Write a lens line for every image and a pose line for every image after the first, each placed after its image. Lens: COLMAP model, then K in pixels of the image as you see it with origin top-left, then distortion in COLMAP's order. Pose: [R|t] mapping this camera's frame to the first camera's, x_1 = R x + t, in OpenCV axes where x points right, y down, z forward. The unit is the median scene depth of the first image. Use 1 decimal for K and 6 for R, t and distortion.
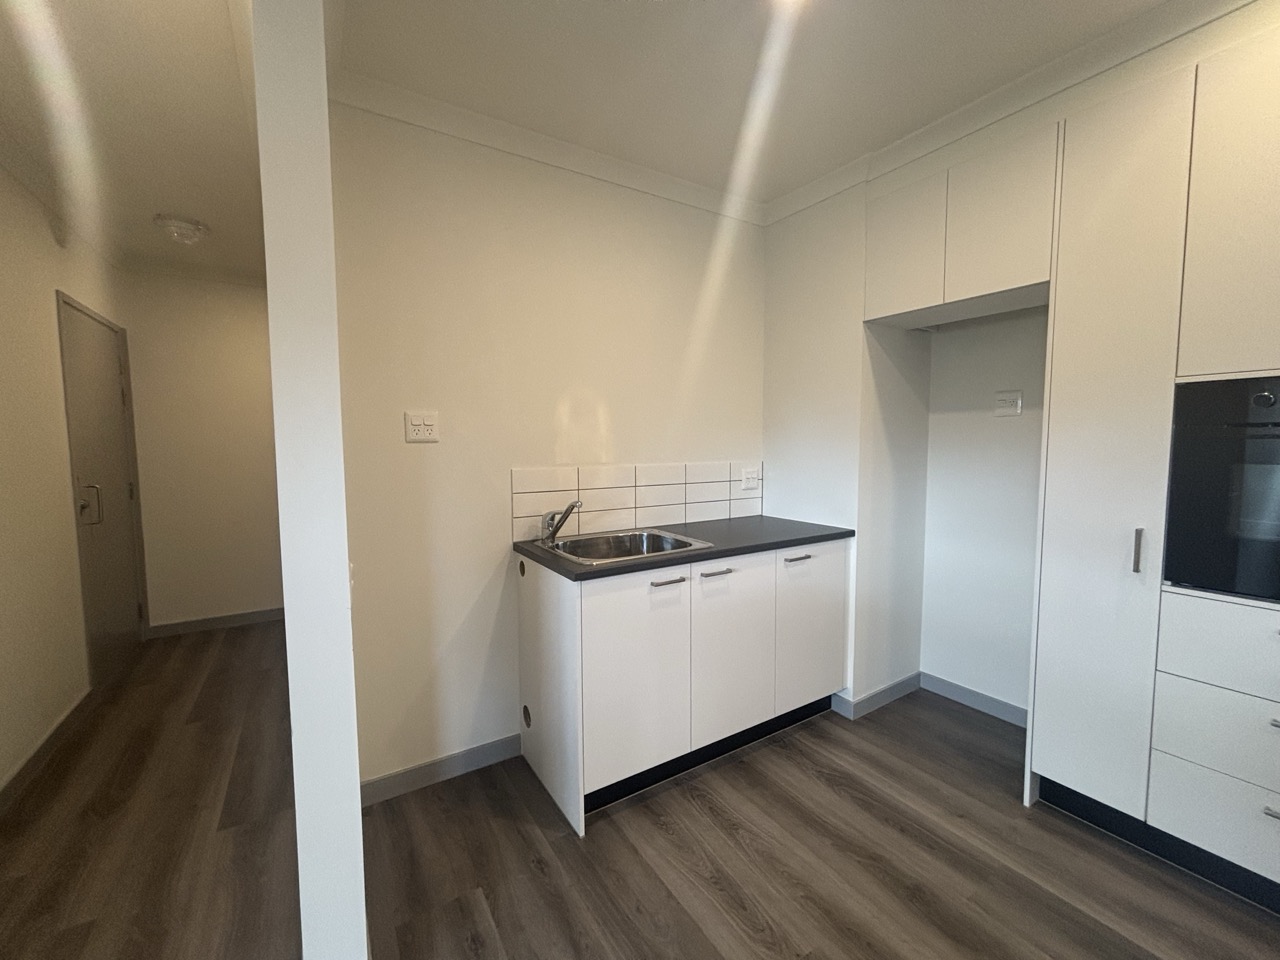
lens RADIAL K [[515.1, 0, 634.1], [0, 515.1, 478.3], [0, 0, 1]] dist [-0.001054, -0.000041]
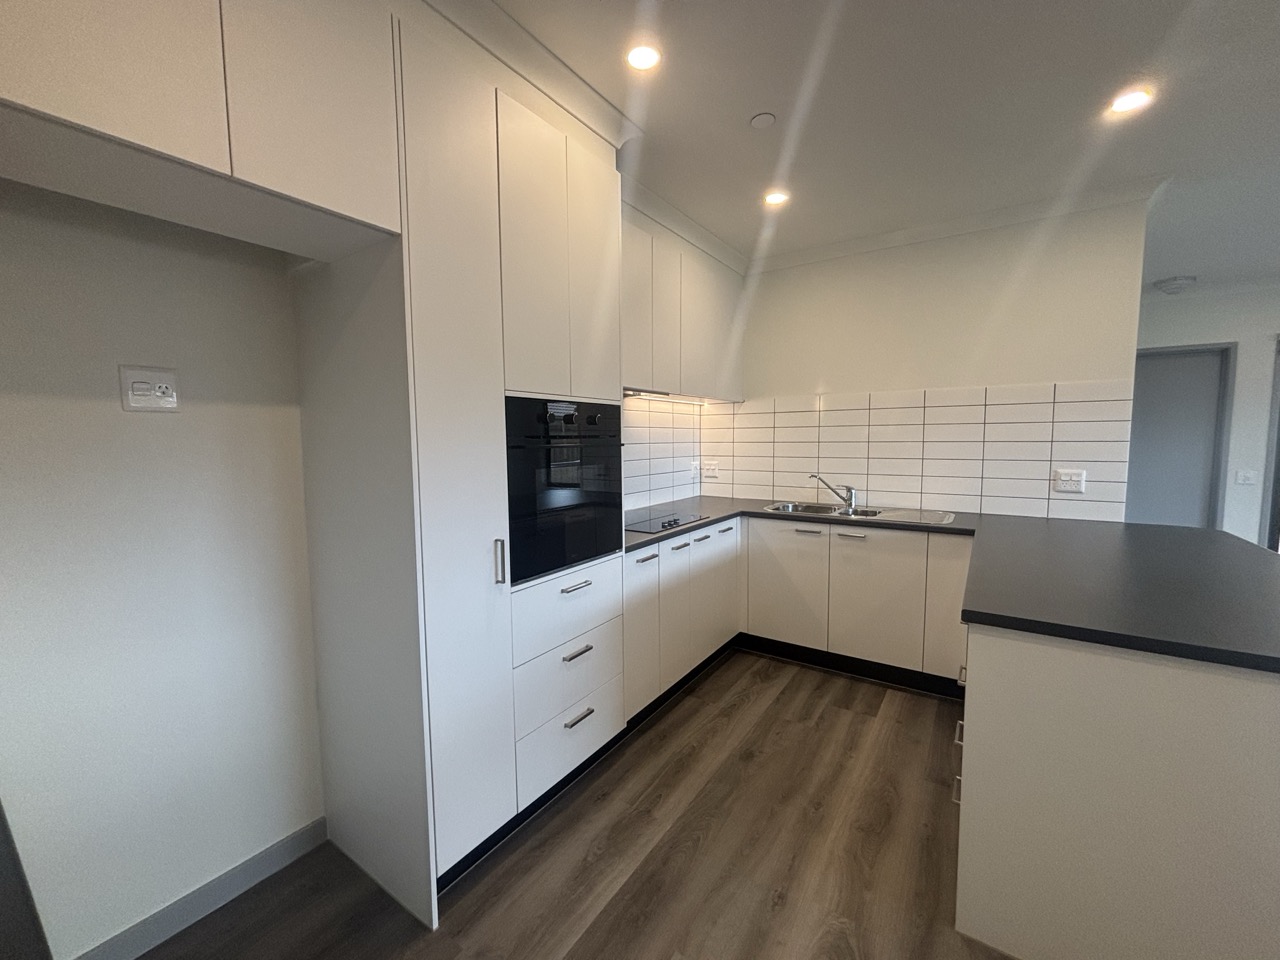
lens RADIAL K [[515.1, 0, 634.1], [0, 515.1, 478.3], [0, 0, 1]] dist [-0.001054, -0.000041]
pose [[-0.397391, -0.062126, 0.915544, -0.013754], [0.075396, 0.992122, 0.100048, -0.066478], [-0.914547, 0.108787, -0.389576, 0.766262]]
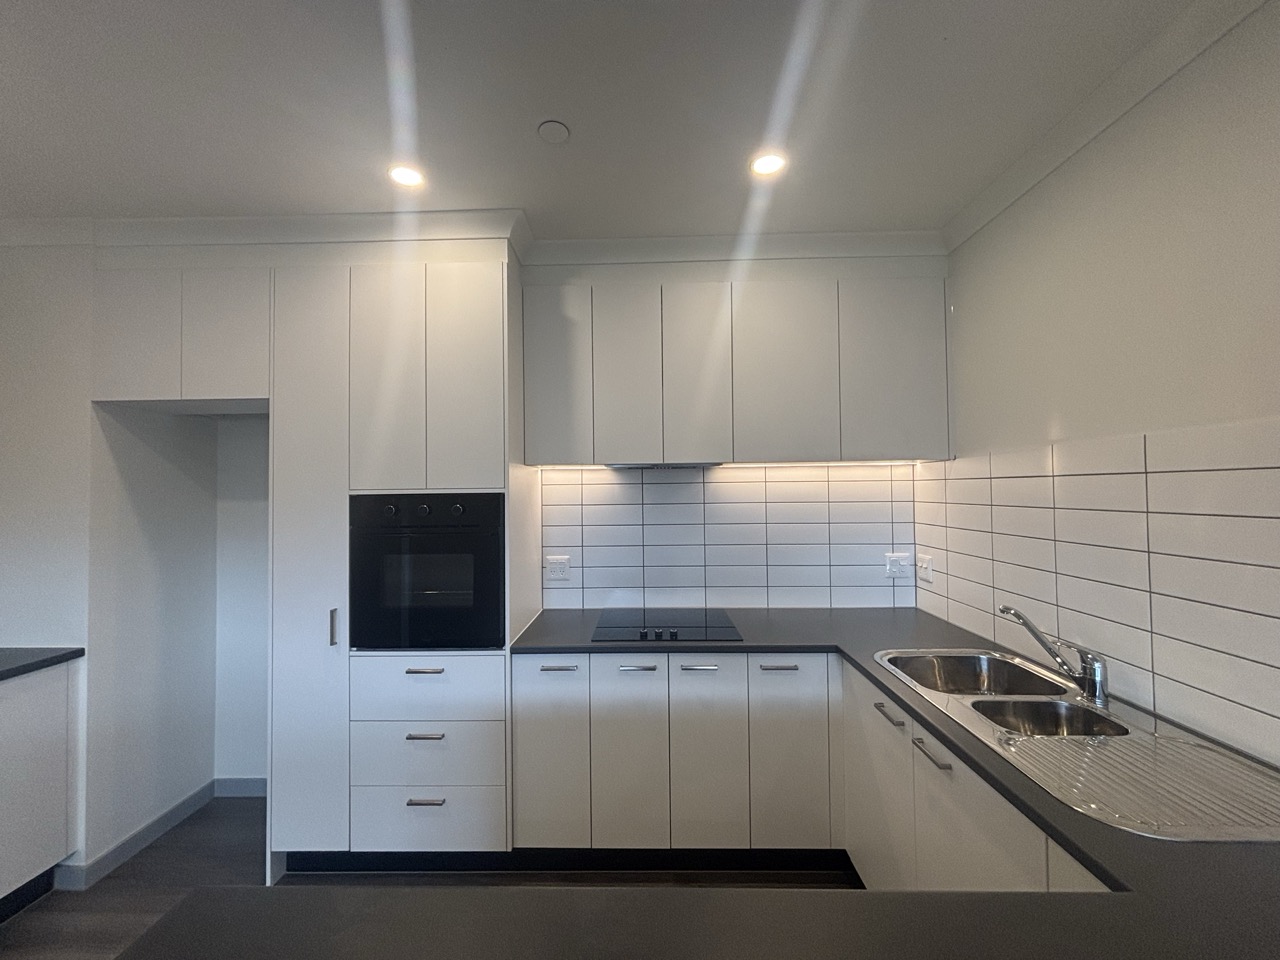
lens RADIAL K [[515.1, 0, 634.1], [0, 515.1, 478.3], [0, 0, 1]] dist [-0.001054, -0.000041]
pose [[0.549753, 0.020412, 0.835078, 0.227163], [0.066601, 0.995448, -0.068177, -0.057010], [-0.832668, 0.093098, 0.545891, -0.212682]]
